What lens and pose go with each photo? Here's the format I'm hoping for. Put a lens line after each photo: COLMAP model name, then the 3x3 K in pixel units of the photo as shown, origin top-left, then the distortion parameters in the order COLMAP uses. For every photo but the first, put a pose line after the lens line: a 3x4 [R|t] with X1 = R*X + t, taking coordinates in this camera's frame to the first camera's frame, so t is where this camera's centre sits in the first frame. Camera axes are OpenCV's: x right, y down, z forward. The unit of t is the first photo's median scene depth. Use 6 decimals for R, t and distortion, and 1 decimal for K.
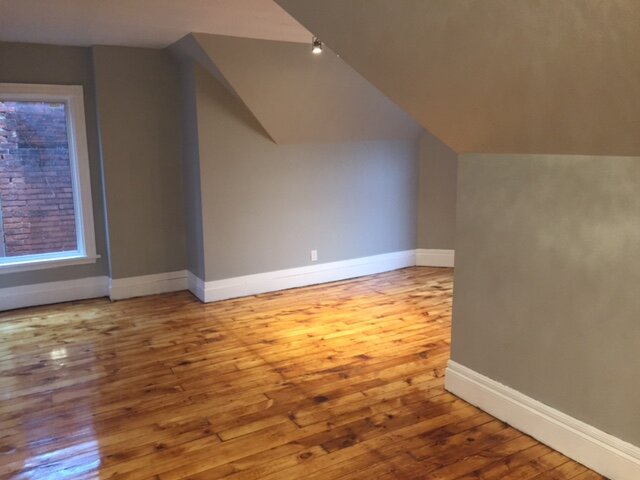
lens RADIAL K [[548.0, 0, 319.3], [0, 548.0, 242.3], [0, 0, 1]] dist [0.086961, -0.105840]
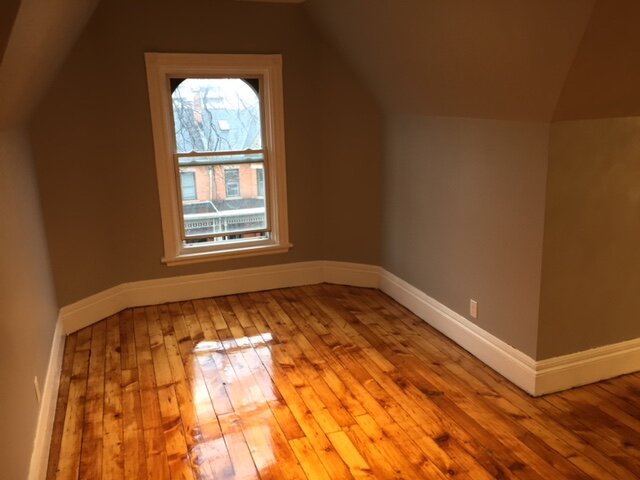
lens RADIAL K [[548.0, 0, 322.0], [0, 548.0, 240.3], [0, 0, 1]] dist [0.086961, -0.105840]
pose [[0.172431, -0.233337, 0.956986, -0.524475], [0.214800, 0.957064, 0.194654, -0.182323], [-0.961316, 0.171996, 0.215148, 0.942662]]
